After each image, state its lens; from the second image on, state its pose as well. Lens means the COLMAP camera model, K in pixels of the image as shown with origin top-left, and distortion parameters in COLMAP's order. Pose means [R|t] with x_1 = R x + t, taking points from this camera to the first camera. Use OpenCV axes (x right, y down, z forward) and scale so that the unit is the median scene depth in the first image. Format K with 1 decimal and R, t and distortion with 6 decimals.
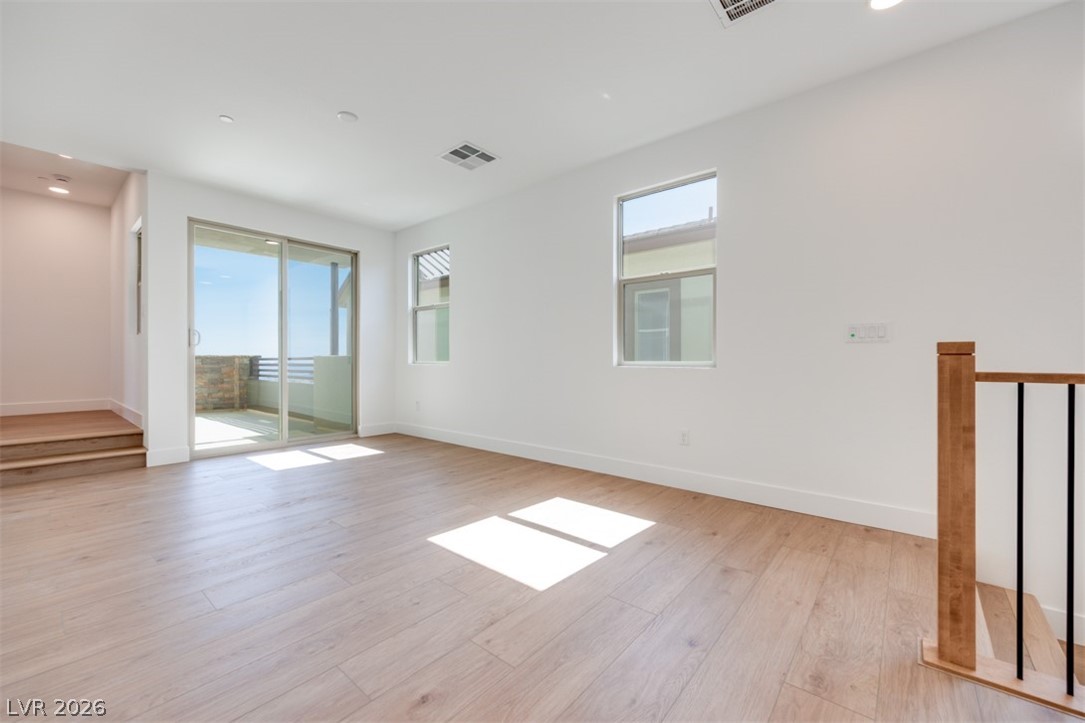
lens RADIAL K [[442.7, 0, 521.0], [0, 442.7, 361.5], [0, 0, 1]] dist [0.007413, -0.000414]
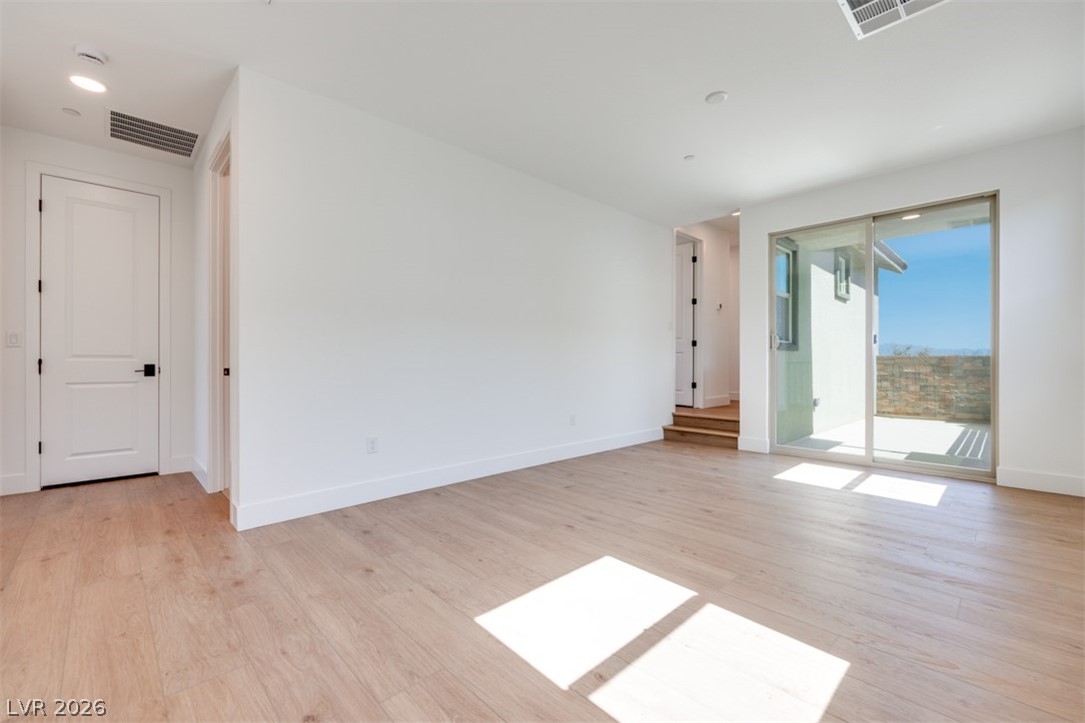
lens RADIAL K [[442.7, 0, 544.1], [0, 442.7, 362.9], [0, 0, 1]] dist [0.007413, -0.000414]
pose [[-0.068105, 0.000026, -0.997678, 0.751188], [0.000572, 1.000000, -0.000013, -0.006095], [0.997678, -0.000572, -0.068105, 0.956584]]
